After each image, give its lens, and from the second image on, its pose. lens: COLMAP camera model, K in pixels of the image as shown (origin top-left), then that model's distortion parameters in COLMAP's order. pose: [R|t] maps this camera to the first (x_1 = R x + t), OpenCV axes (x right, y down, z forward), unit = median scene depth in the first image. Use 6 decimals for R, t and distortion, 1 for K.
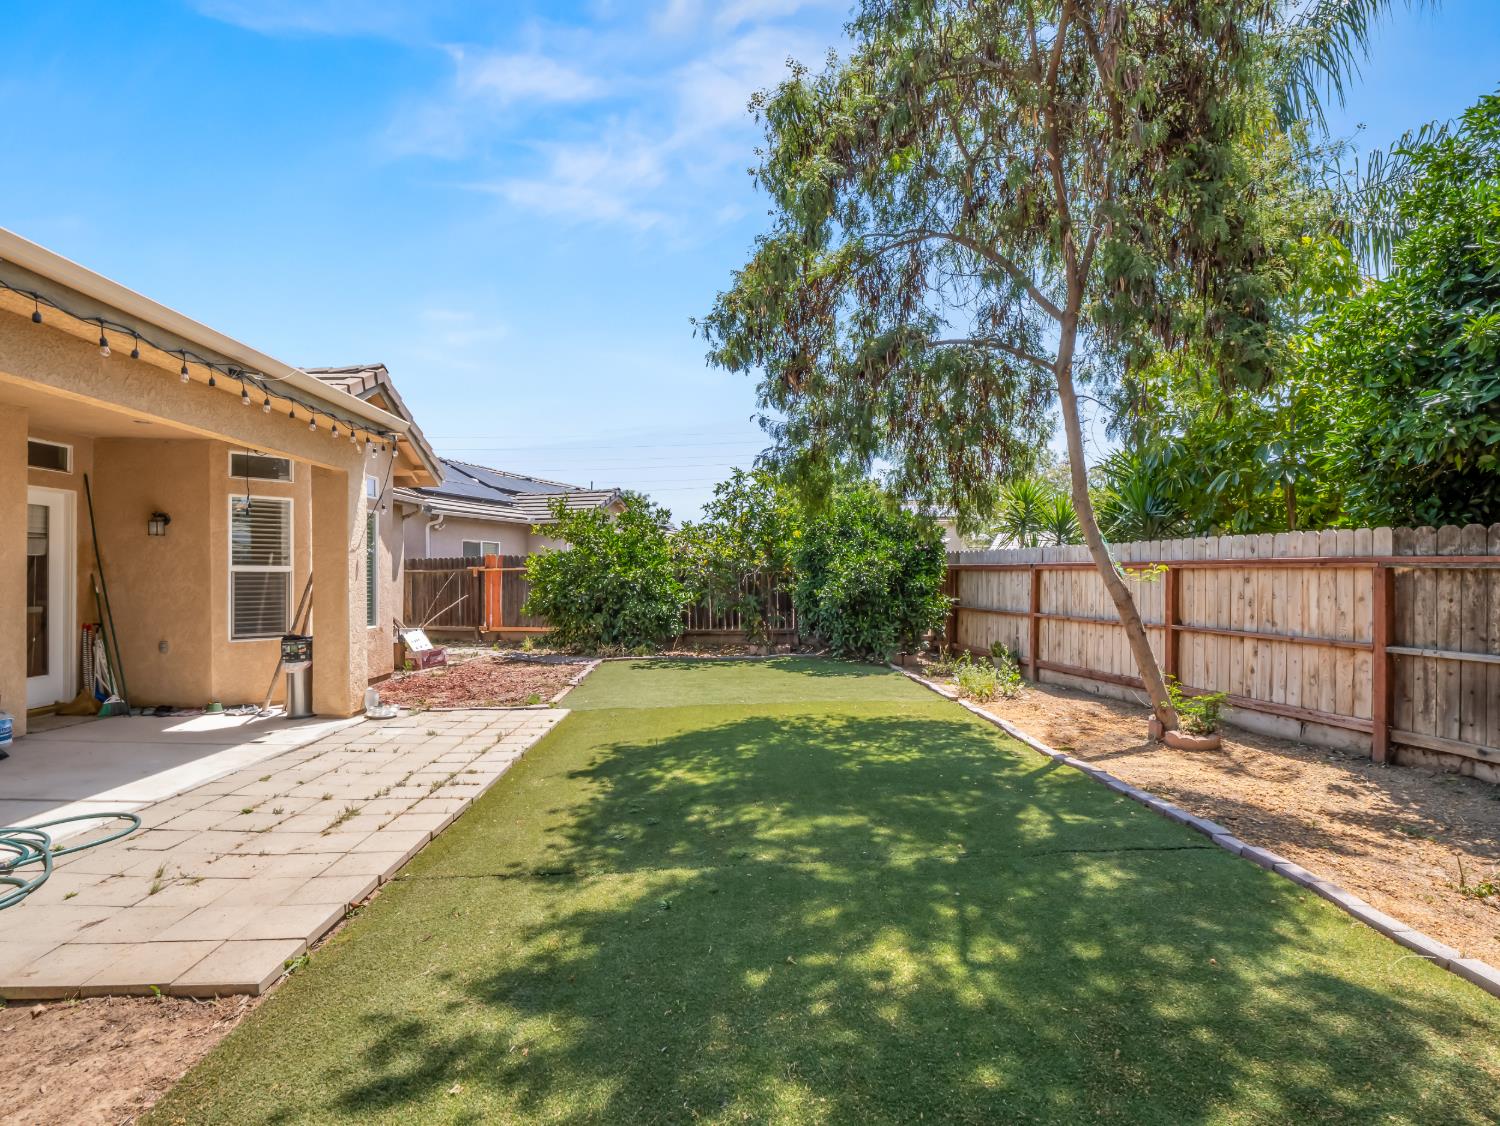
lens RADIAL K [[727.8, 0, 747.4], [0, 727.8, 569.7], [0, 0, 1]] dist [-0.011745, -0.001583]
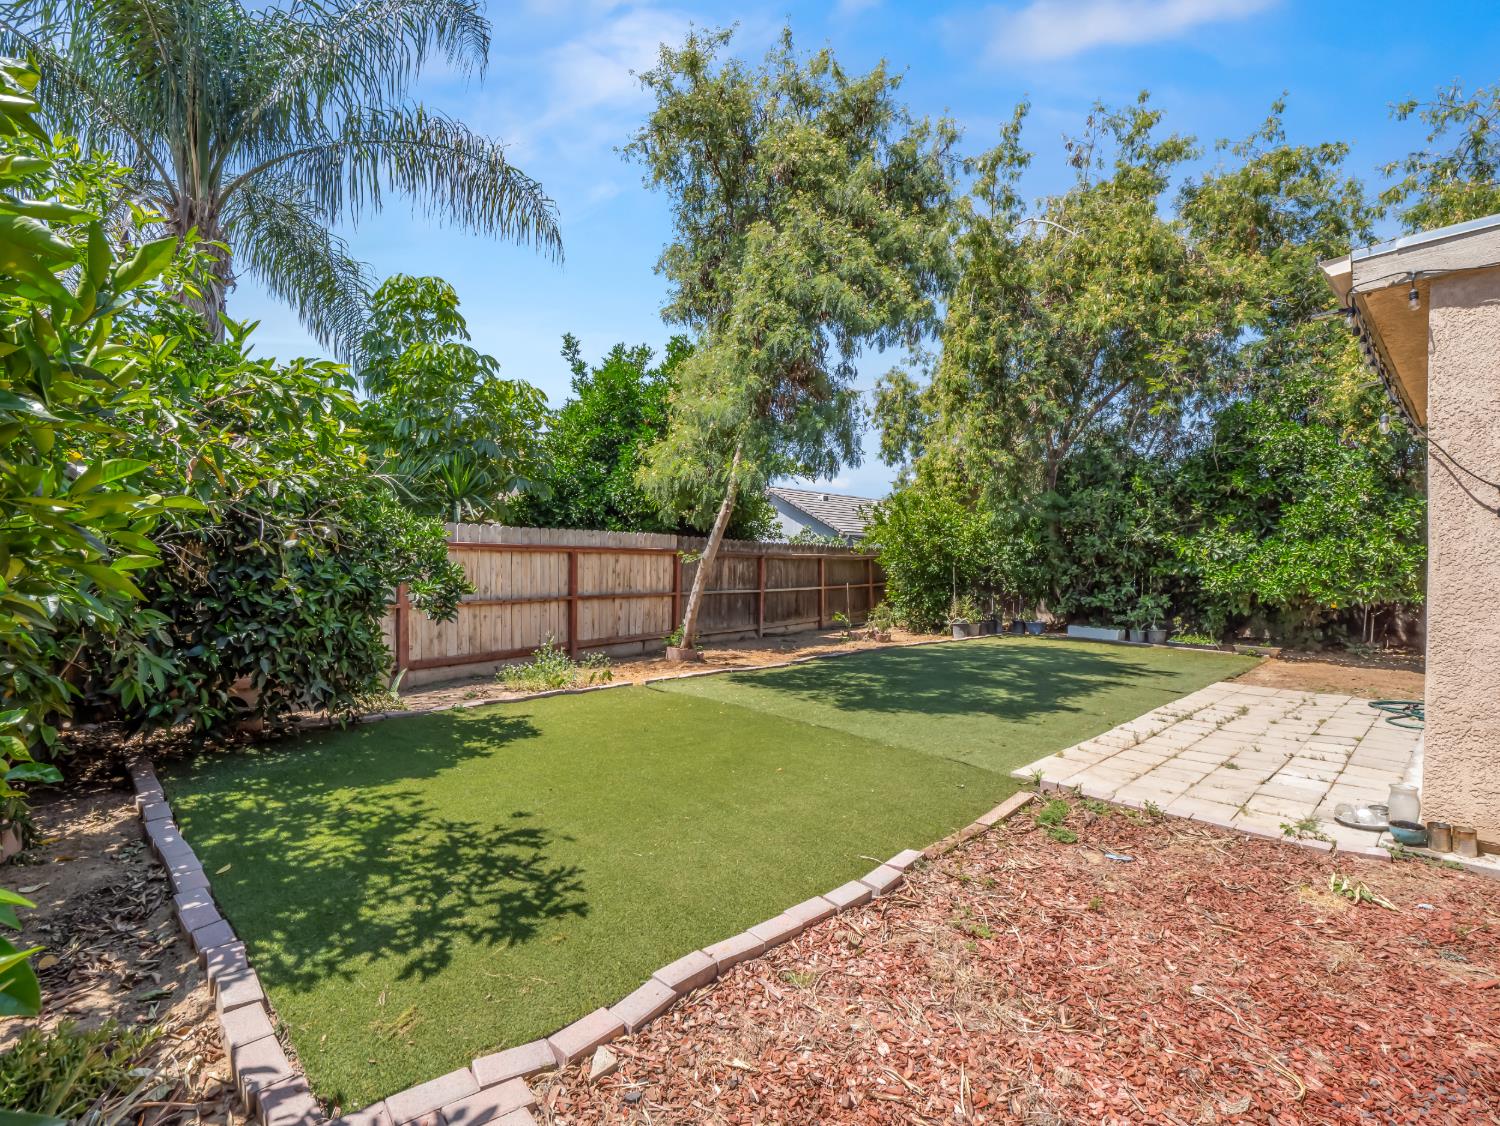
lens RADIAL K [[727.8, 0, 751.0], [0, 727.8, 563.3], [0, 0, 1]] dist [-0.011745, -0.001583]
pose [[-0.663633, -0.003982, 0.748048, -0.879835], [-0.008158, 0.999965, -0.001914, 0.026894], [-0.748014, -0.007373, -0.663642, 2.400838]]
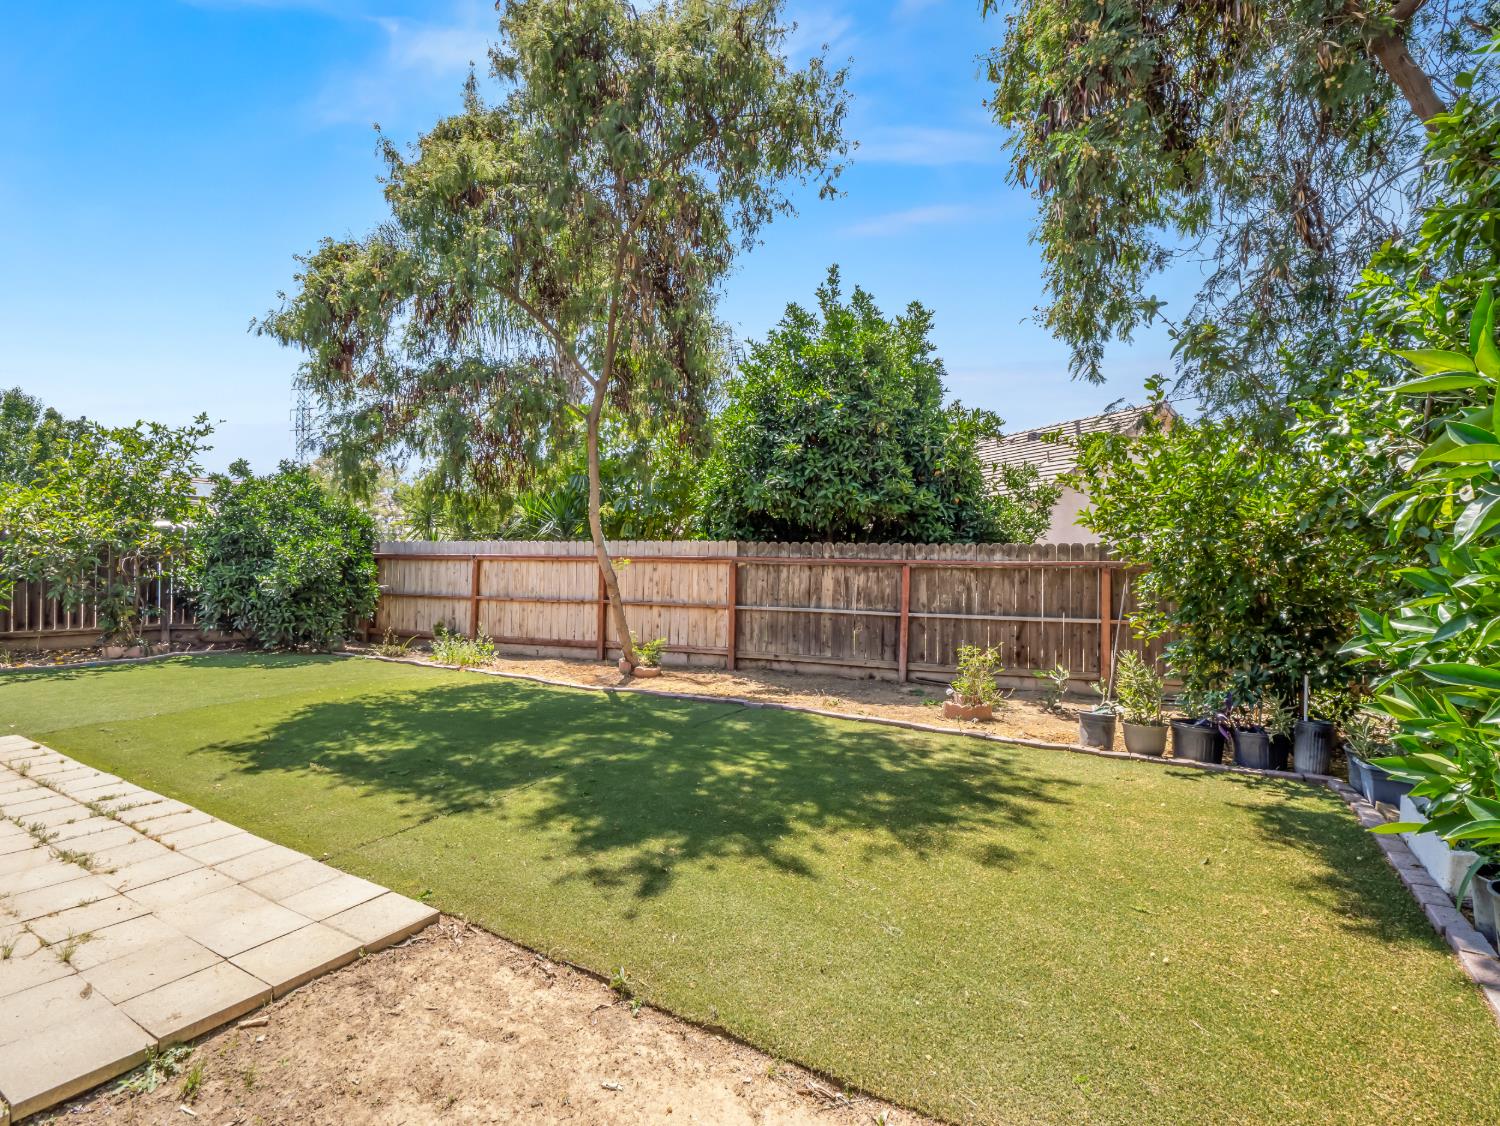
lens RADIAL K [[727.8, 0, 715.5], [0, 727.8, 574.3], [0, 0, 1]] dist [-0.011745, -0.001583]
pose [[0.559521, 0.004970, 0.828802, -0.722417], [-0.019519, 0.999784, 0.007183, 0.015293], [-0.828587, -0.020196, 0.559497, 0.007108]]
